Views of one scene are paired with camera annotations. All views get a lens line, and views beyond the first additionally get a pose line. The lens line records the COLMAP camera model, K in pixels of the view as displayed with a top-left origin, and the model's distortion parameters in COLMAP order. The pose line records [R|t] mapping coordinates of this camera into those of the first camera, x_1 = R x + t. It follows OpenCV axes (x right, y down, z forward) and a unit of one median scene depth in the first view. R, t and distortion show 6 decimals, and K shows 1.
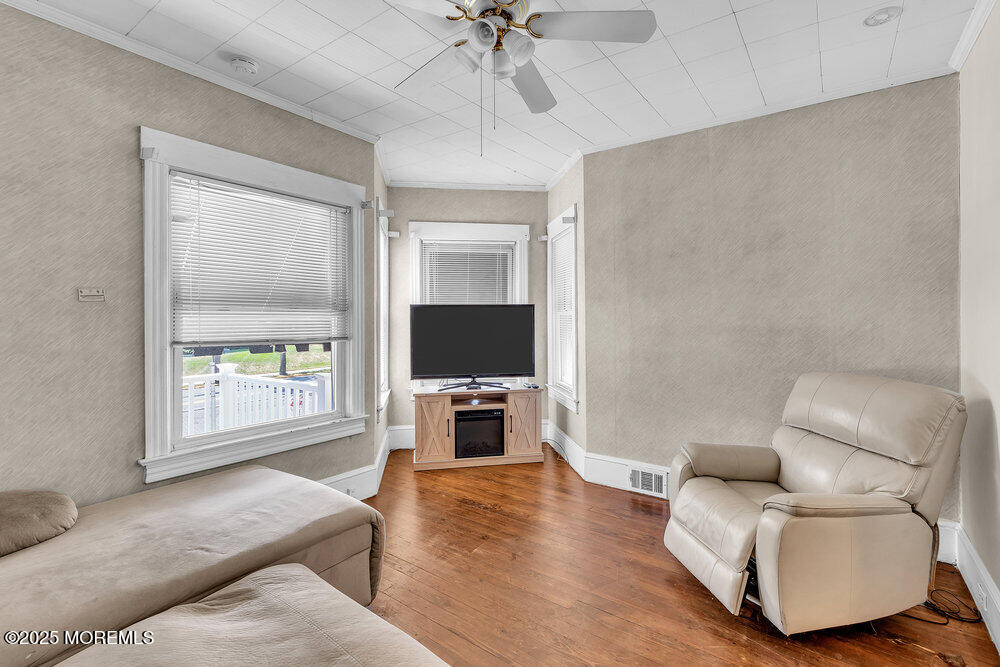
lens RADIAL K [[463.0, 0, 499.6], [0, 463.0, 321.5], [0, 0, 1]] dist [0.001124, 0.000384]
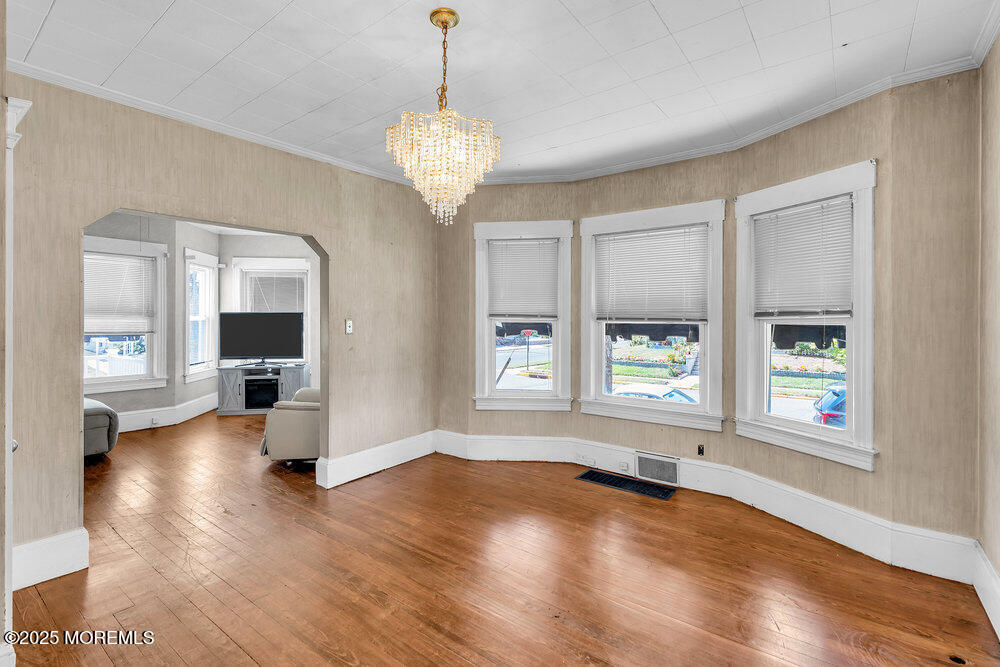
lens RADIAL K [[463.0, 0, 499.6], [0, 463.0, 321.5], [0, 0, 1]] dist [0.001124, 0.000384]
pose [[0.999734, 0.004834, -0.022546, 0.800021], [-0.004950, 0.999975, -0.005113, -0.001098], [0.022521, 0.005223, 0.999733, -0.564225]]
